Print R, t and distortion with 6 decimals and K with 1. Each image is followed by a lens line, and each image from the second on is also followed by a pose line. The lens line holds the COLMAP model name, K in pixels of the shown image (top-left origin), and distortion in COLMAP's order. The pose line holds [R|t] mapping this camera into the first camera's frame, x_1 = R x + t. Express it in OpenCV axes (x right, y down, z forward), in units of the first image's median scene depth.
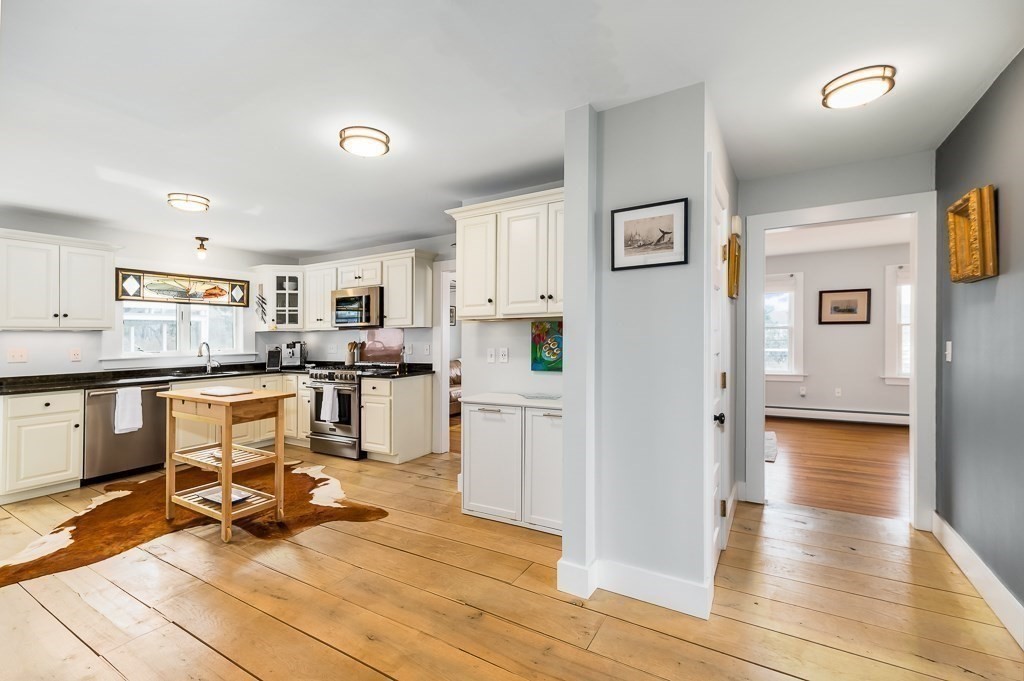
lens RADIAL K [[446.5, 0, 510.0], [0, 446.5, 327.3], [0, 0, 1]] dist [0.011934, -0.001059]
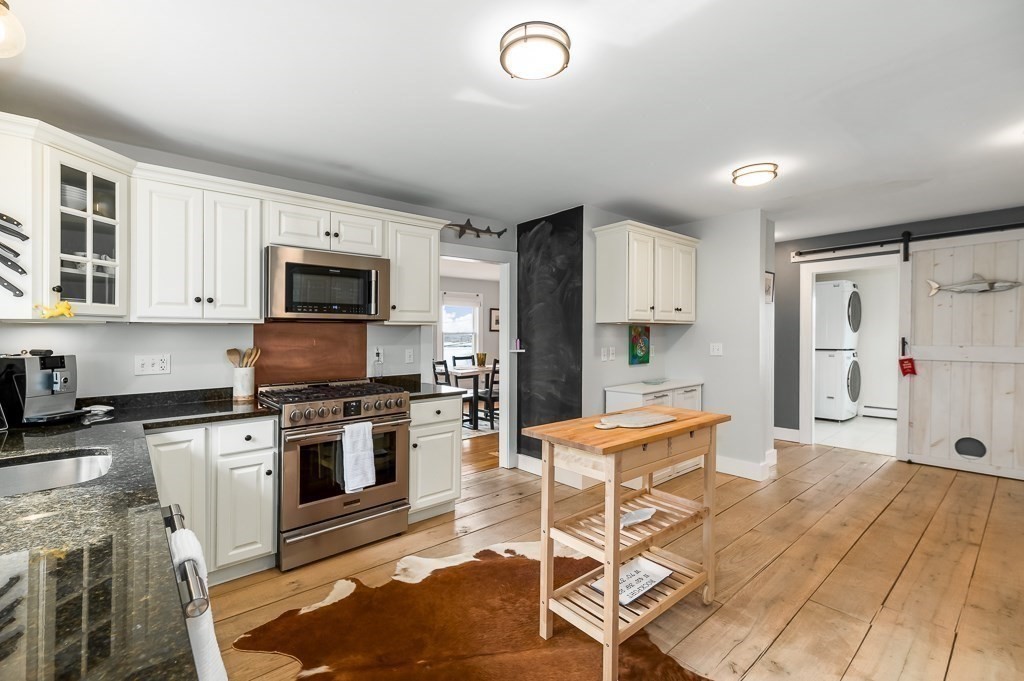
lens RADIAL K [[446.5, 0, 507.3], [0, 446.5, 336.3], [0, 0, 1]] dist [0.011934, -0.001059]
pose [[0.315637, 0.008364, 0.948843, -0.887520], [-0.017233, 0.999847, -0.003081, 0.018866], [-0.948724, -0.015379, 0.315733, 0.659093]]
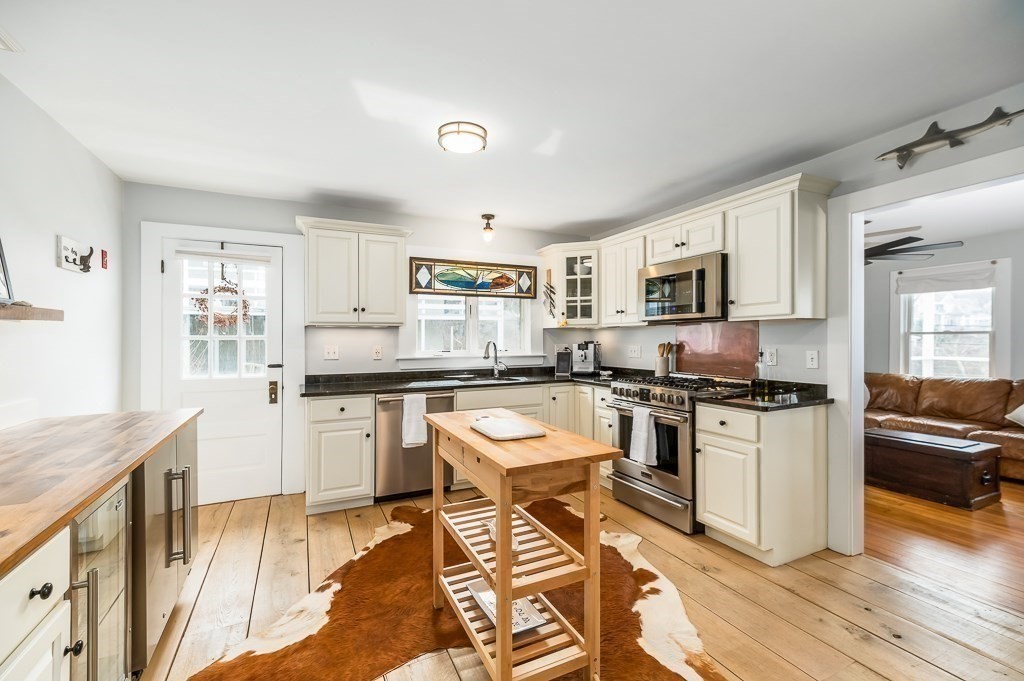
lens RADIAL K [[446.5, 0, 515.1], [0, 446.5, 328.5], [0, 0, 1]] dist [0.011934, -0.001059]
pose [[0.840477, -0.002969, -0.541839, -0.206772], [0.004720, 0.999987, 0.001842, 0.009672], [0.541826, -0.004106, 0.840481, 0.349497]]
